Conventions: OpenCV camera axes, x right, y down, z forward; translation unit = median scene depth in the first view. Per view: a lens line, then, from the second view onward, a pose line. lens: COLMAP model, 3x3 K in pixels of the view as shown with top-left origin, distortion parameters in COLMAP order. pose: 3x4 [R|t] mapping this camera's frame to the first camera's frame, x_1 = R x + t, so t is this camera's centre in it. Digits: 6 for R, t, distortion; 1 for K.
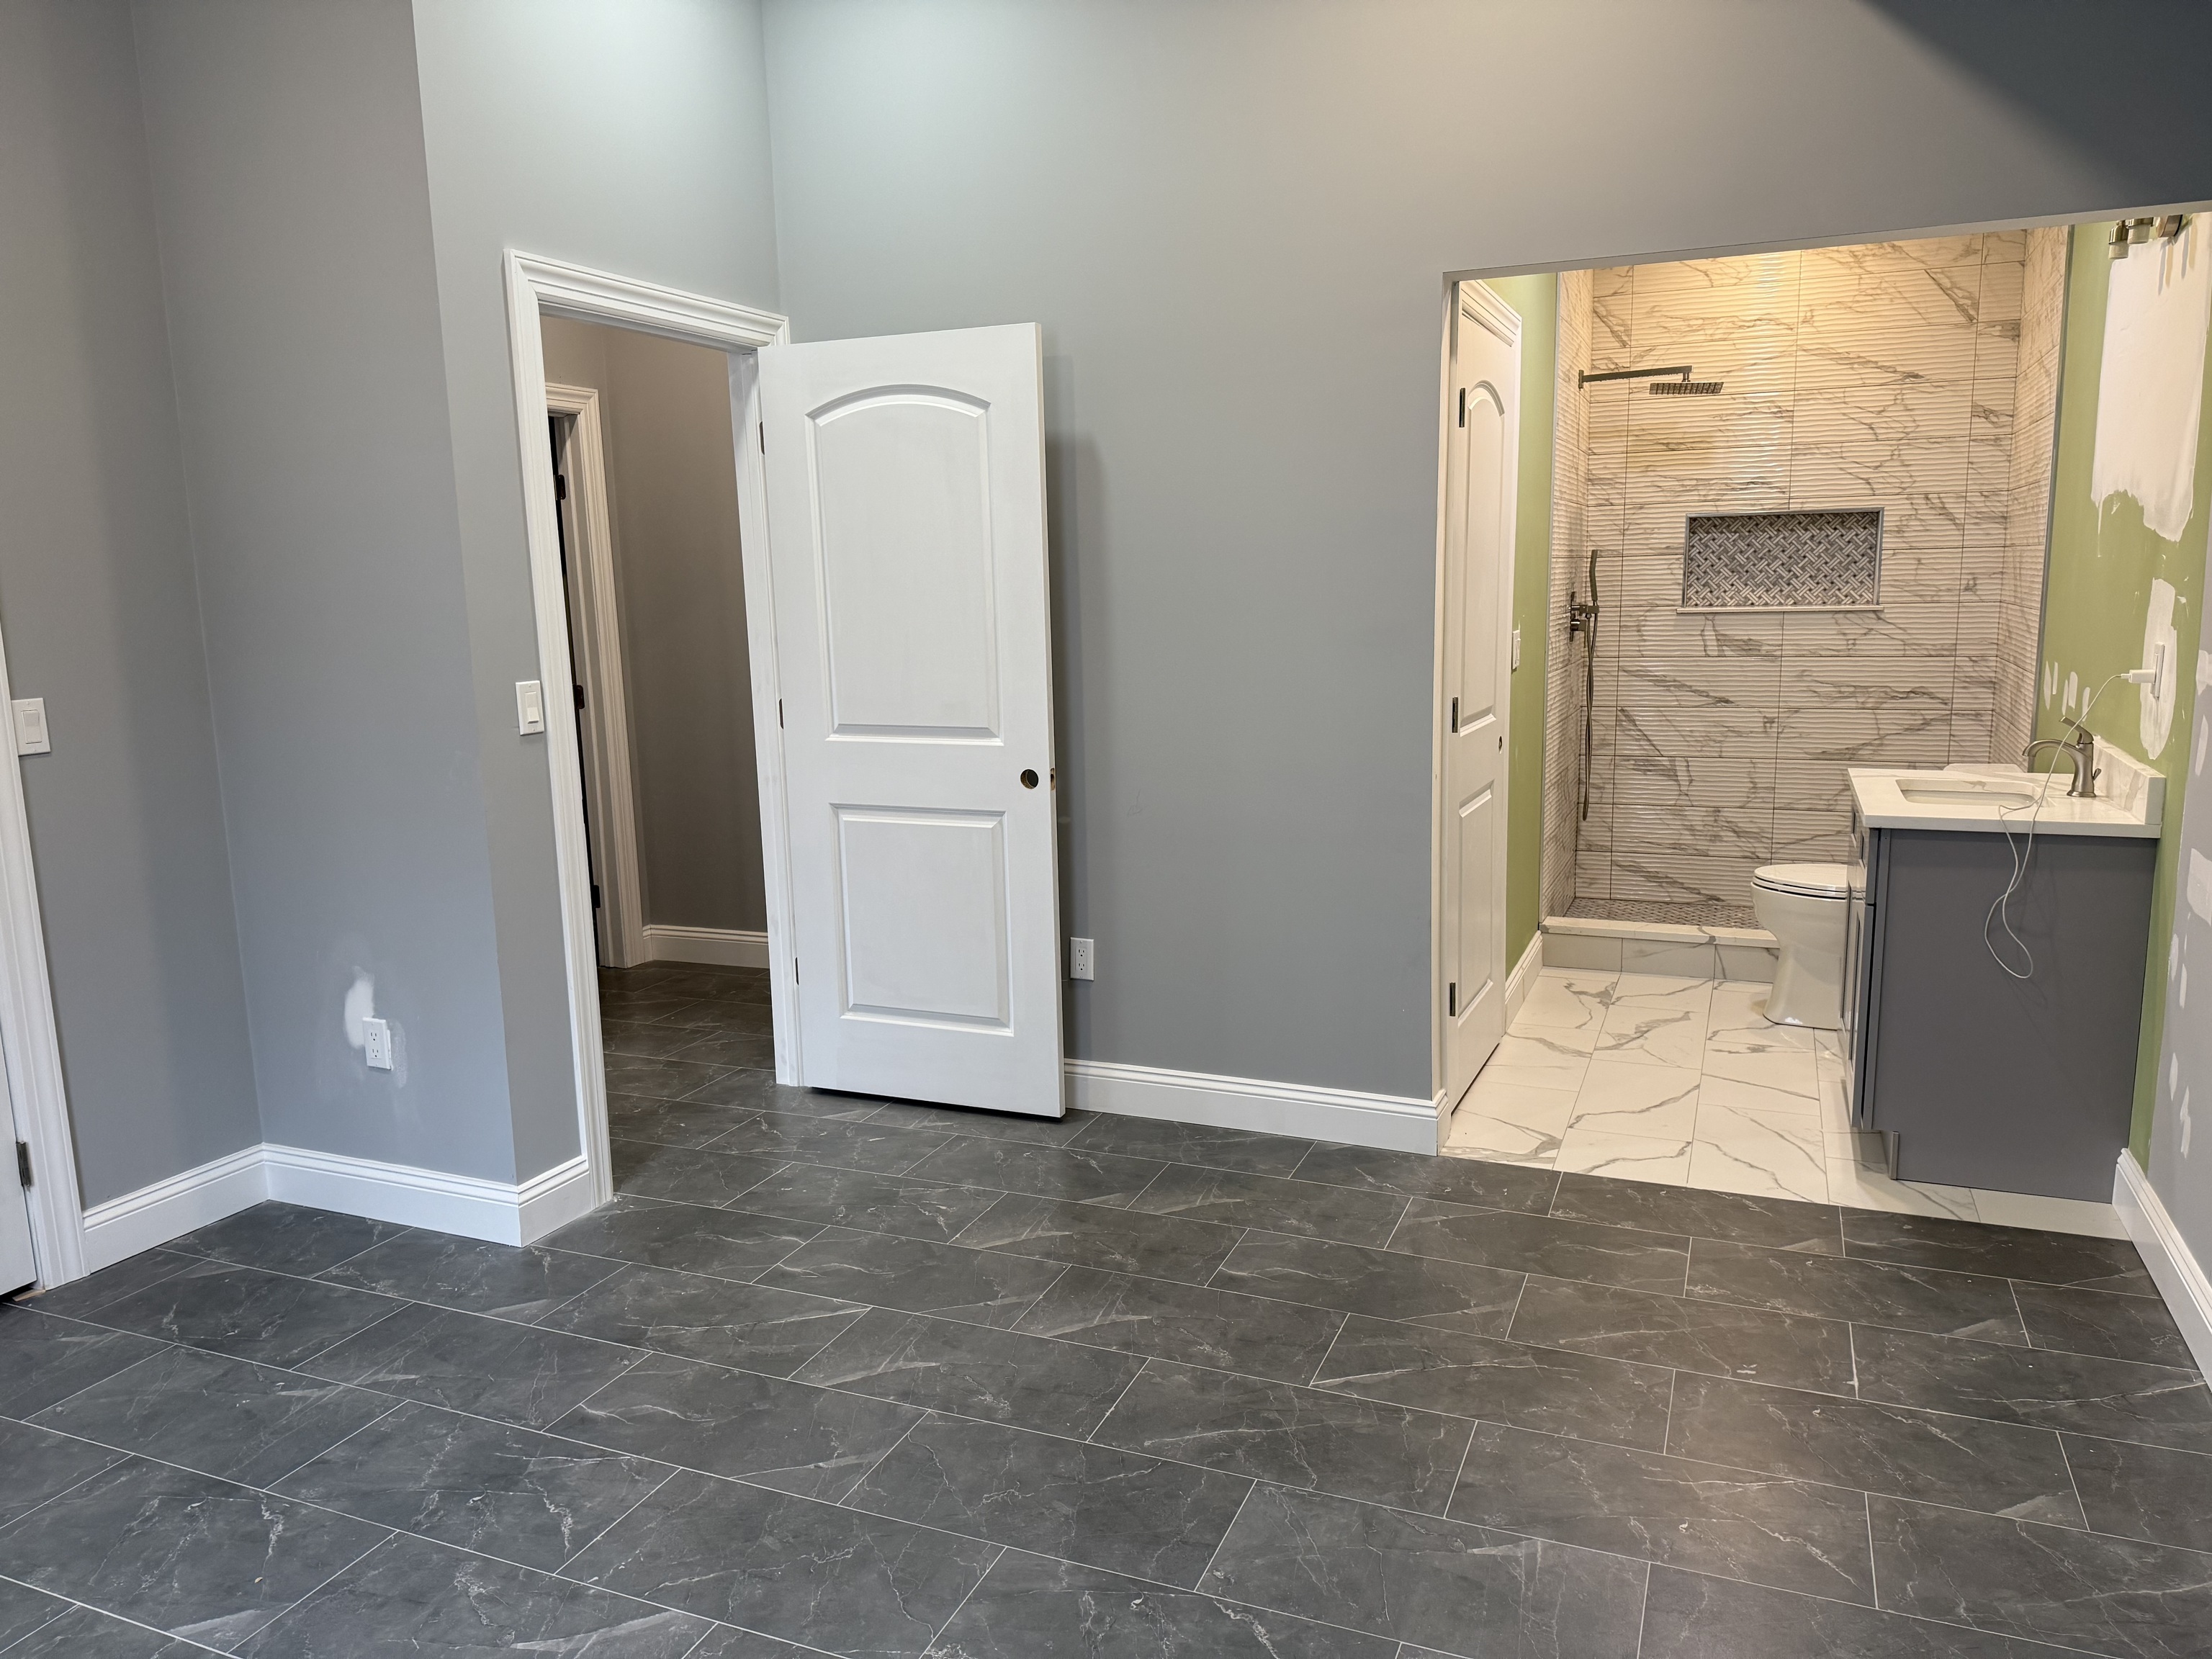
lens RADIAL K [[1530.4, 0, 1106.0], [0, 1530.4, 829.5], [0, 0, 1]] dist [0.151942, -0.238863]
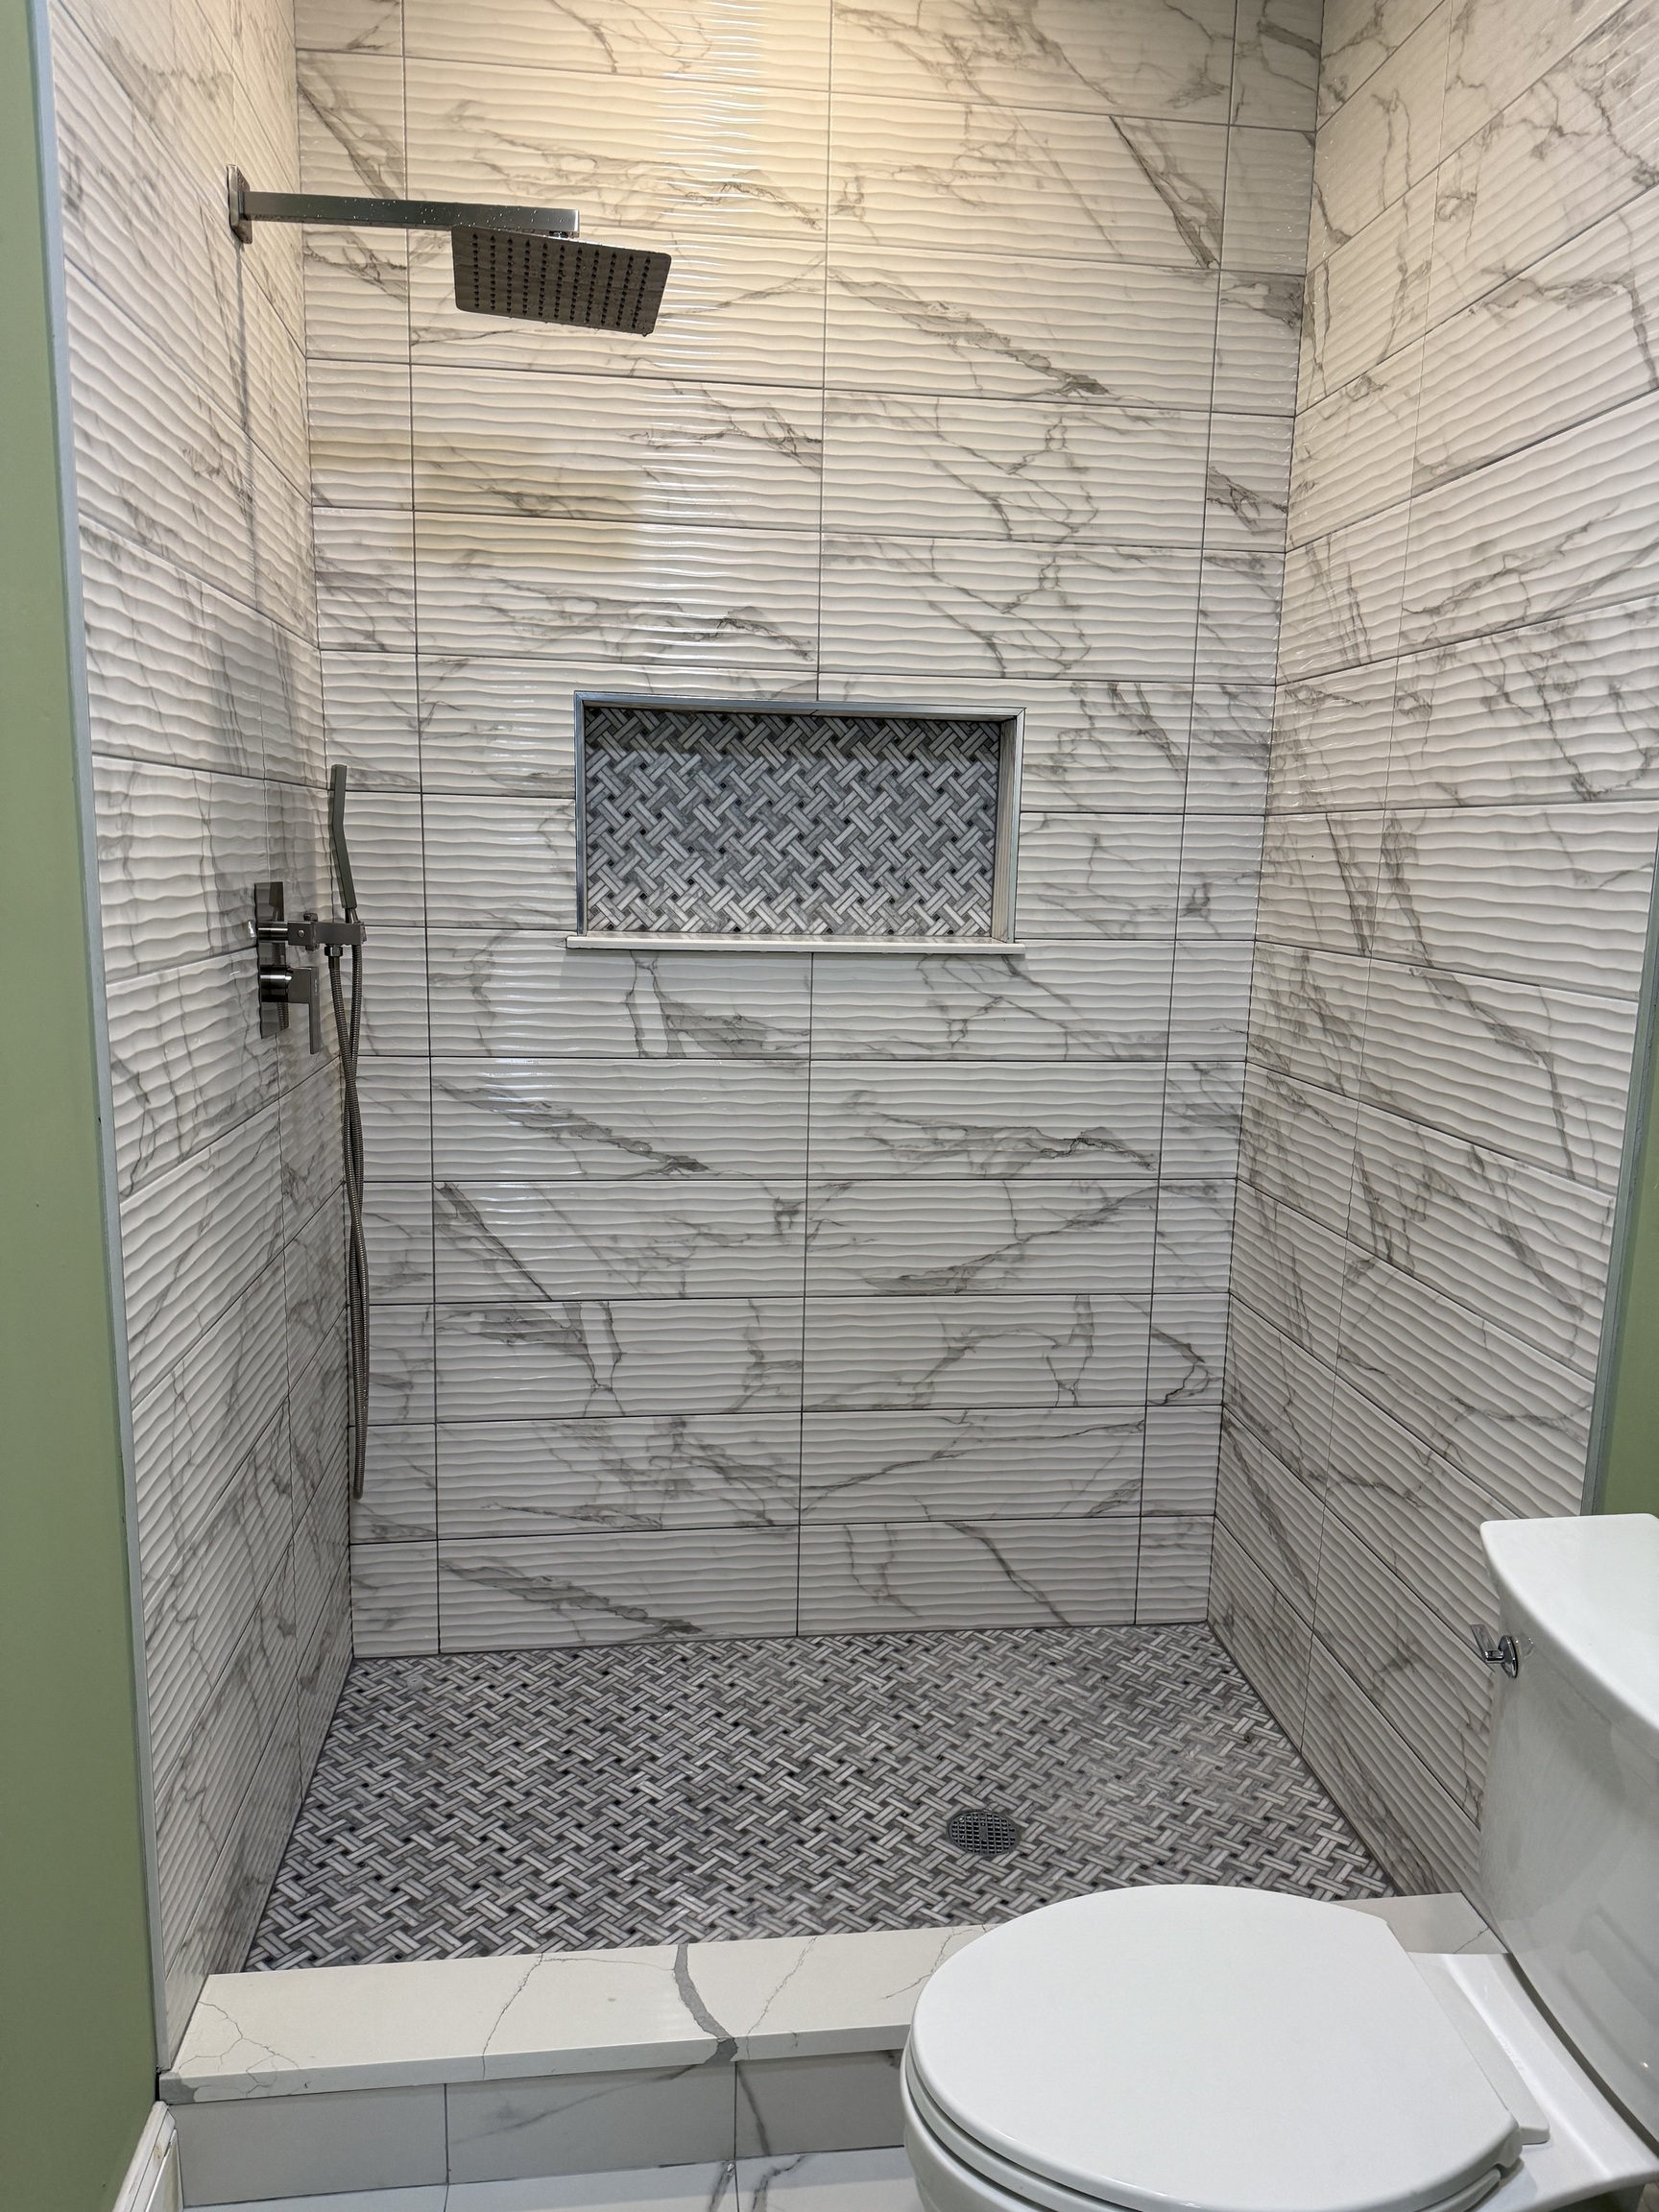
lens RADIAL K [[1841.1, 0, 901.6], [0, 1841.1, 1109.2], [0, 0, 1]] dist [0.118645, -0.266489]
pose [[0.861033, -0.030397, 0.507640, 0.206883], [0.047021, 0.998695, -0.019954, -0.087205], [-0.506371, 0.041051, 0.861338, 0.572645]]
